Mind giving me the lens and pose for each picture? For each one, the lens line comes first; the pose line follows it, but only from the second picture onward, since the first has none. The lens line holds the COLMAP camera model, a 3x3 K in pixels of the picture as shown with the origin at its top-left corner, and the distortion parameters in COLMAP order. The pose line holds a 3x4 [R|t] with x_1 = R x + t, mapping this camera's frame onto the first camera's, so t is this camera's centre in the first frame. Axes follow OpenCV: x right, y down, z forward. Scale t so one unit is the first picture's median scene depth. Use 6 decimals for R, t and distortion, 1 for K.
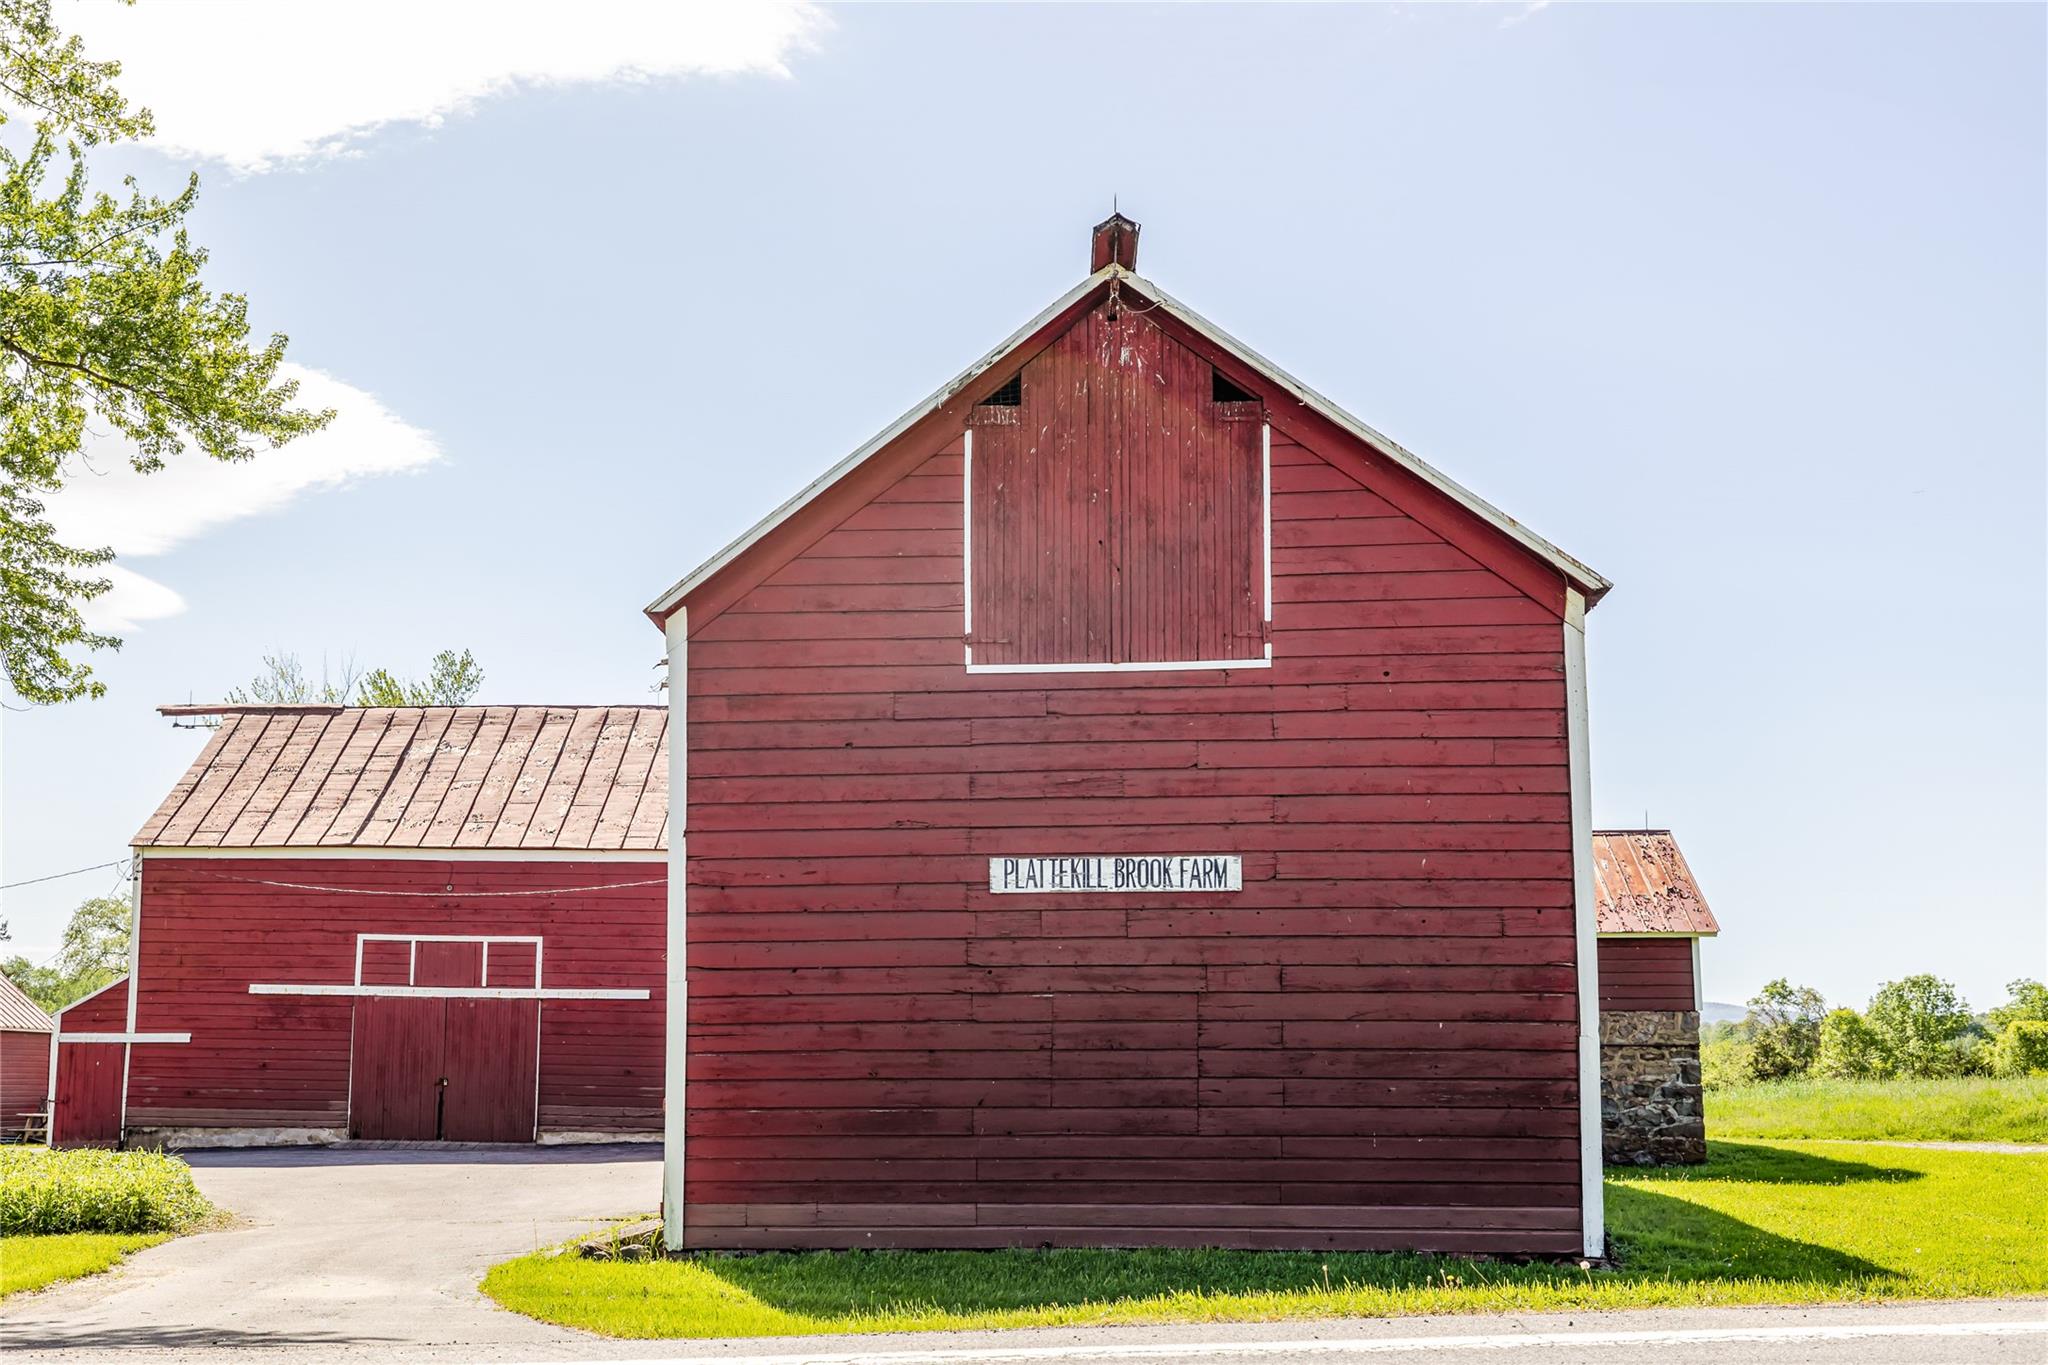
lens RADIAL K [[2058.8, 0, 1022.9], [0, 2058.8, 684.4], [0, 0, 1]] dist [-0.021639, 0.000000]
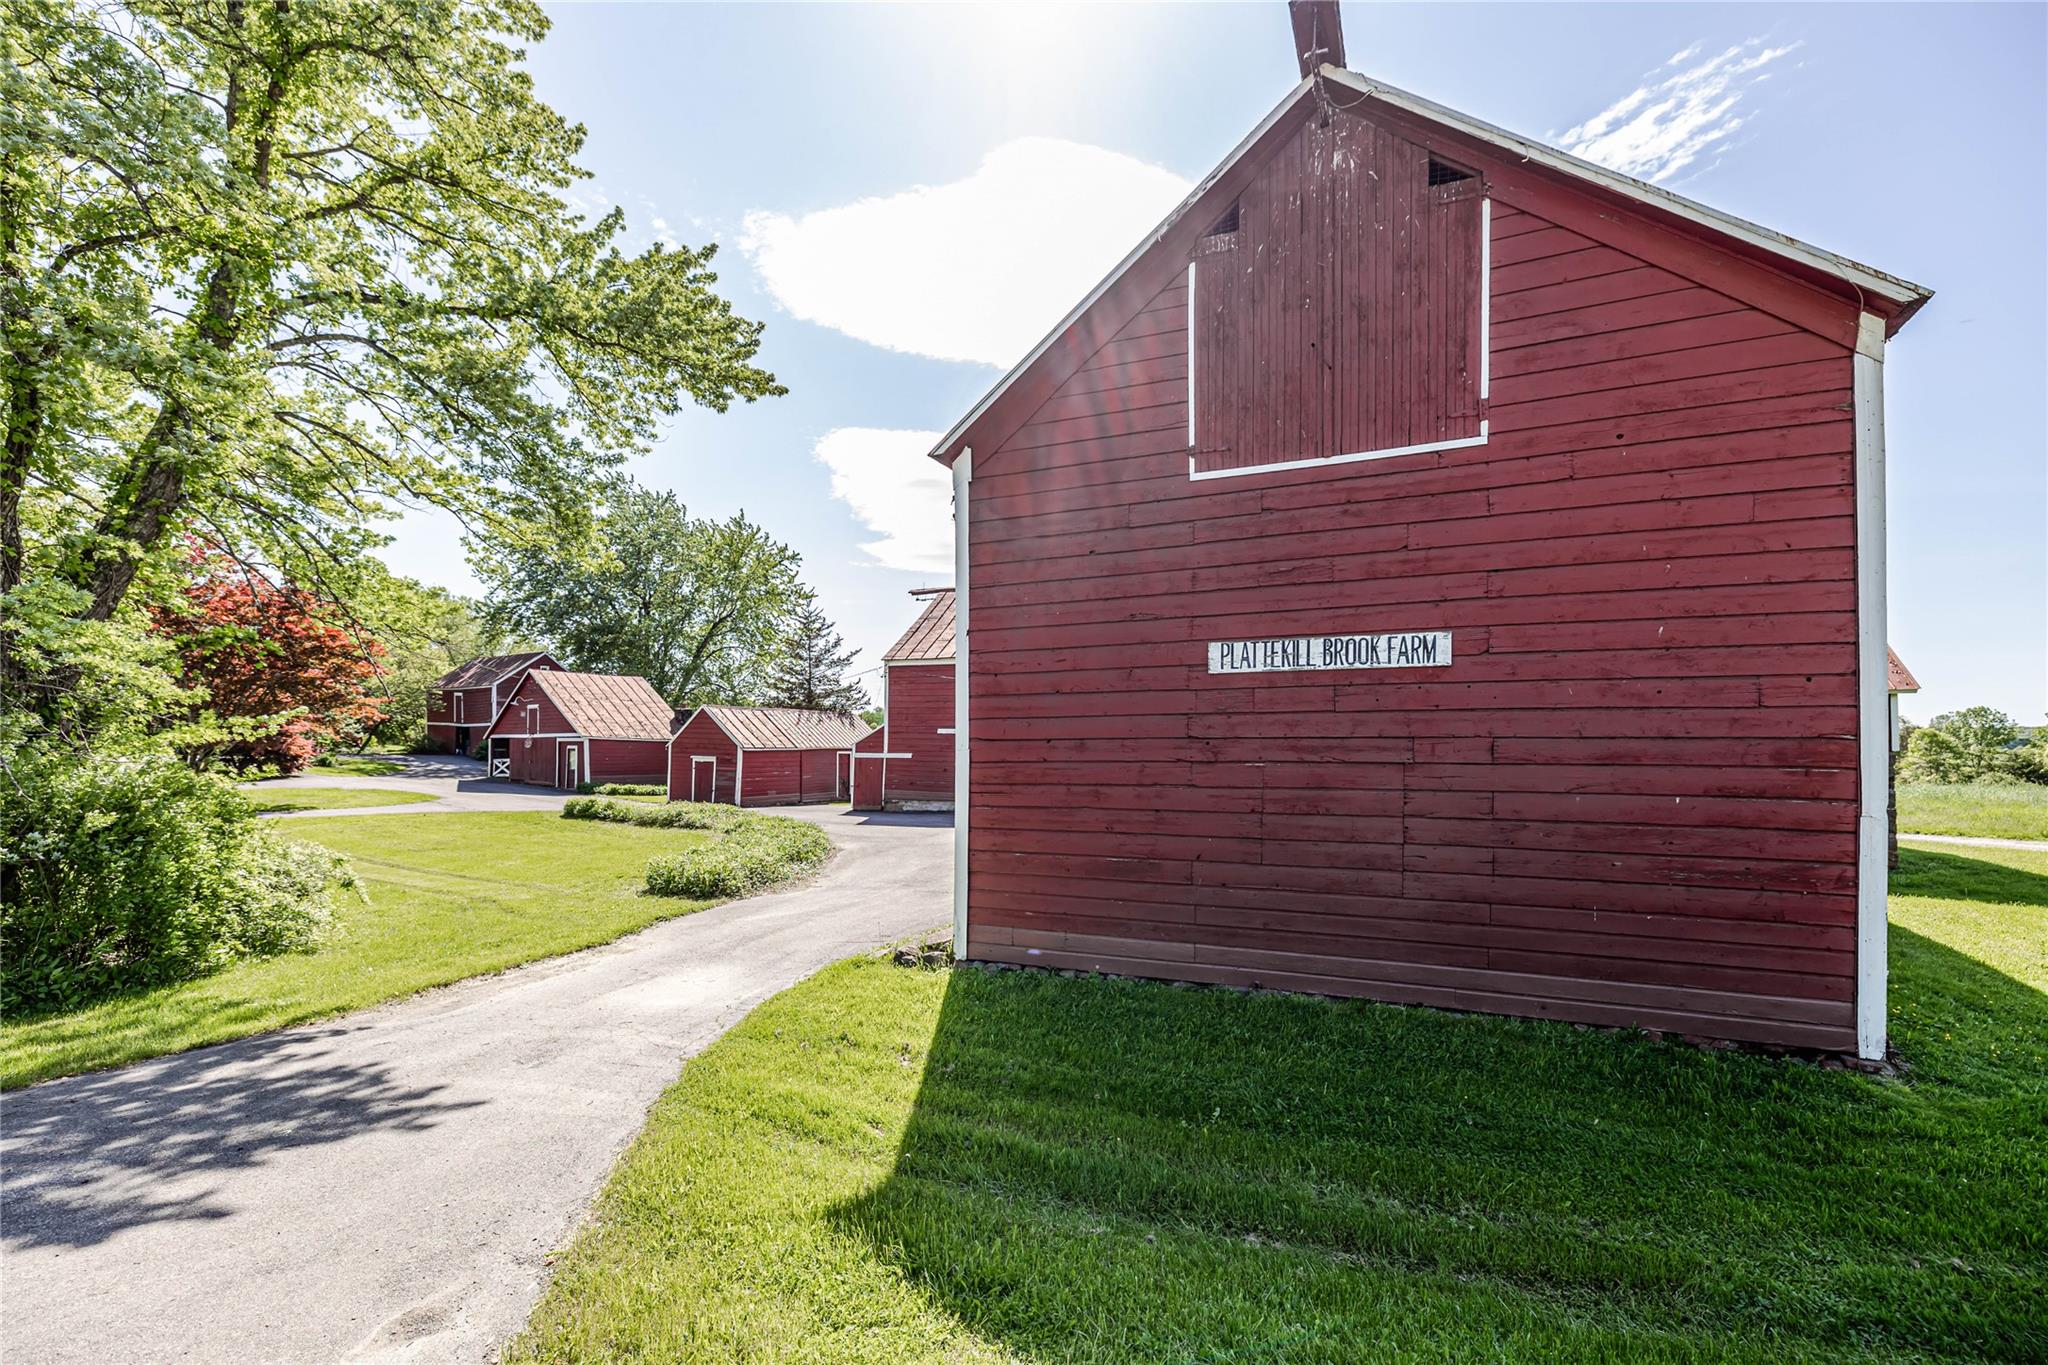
lens RADIAL K [[904.4, 0, 1050.6], [0, 904.4, 721.4], [0, 0, 1]] dist [-0.001907, -0.000277]
pose [[0.928616, -0.005480, -0.371002, 0.086476], [0.061430, 0.988362, 0.139162, 0.051975], [0.365922, -0.152019, 0.918146, 0.500602]]
